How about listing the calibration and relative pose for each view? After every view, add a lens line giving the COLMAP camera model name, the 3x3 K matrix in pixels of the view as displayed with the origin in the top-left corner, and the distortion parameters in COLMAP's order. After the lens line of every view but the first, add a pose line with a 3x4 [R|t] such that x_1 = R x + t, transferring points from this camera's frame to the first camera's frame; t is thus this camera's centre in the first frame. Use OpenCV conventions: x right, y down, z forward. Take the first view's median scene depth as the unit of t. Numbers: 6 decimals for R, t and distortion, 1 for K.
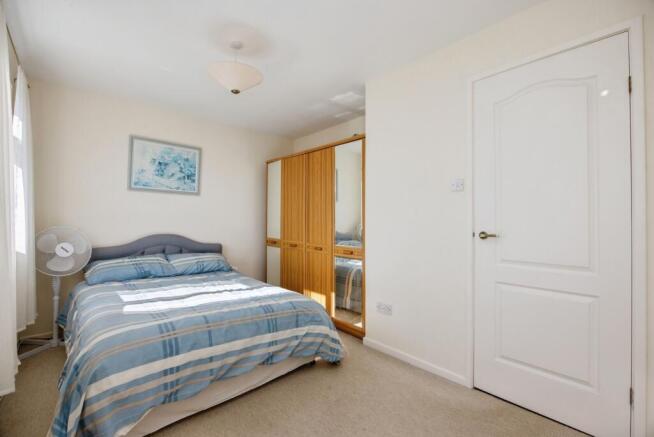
lens RADIAL K [[285.8, 0, 325.9], [0, 285.8, 220.1], [0, 0, 1]] dist [-0.019515, -0.000017]
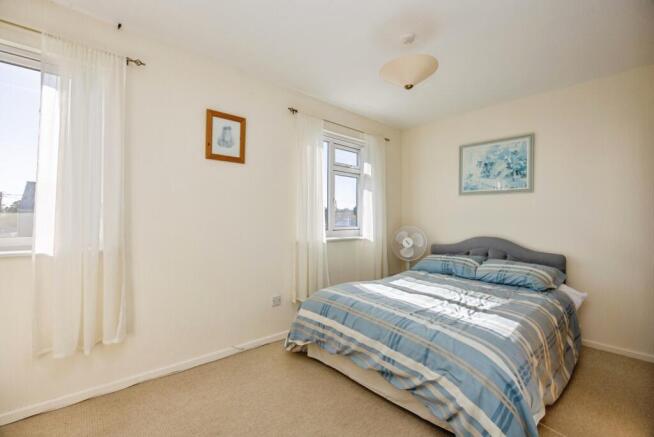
lens RADIAL K [[285.8, 0, 325.8], [0, 285.8, 217.6], [0, 0, 1]] dist [-0.019515, -0.000017]
pose [[-0.029704, -0.015418, -0.999440, 0.430616], [-0.005570, 0.999868, -0.015259, 0.001873], [0.999543, 0.005114, -0.029786, 0.499379]]
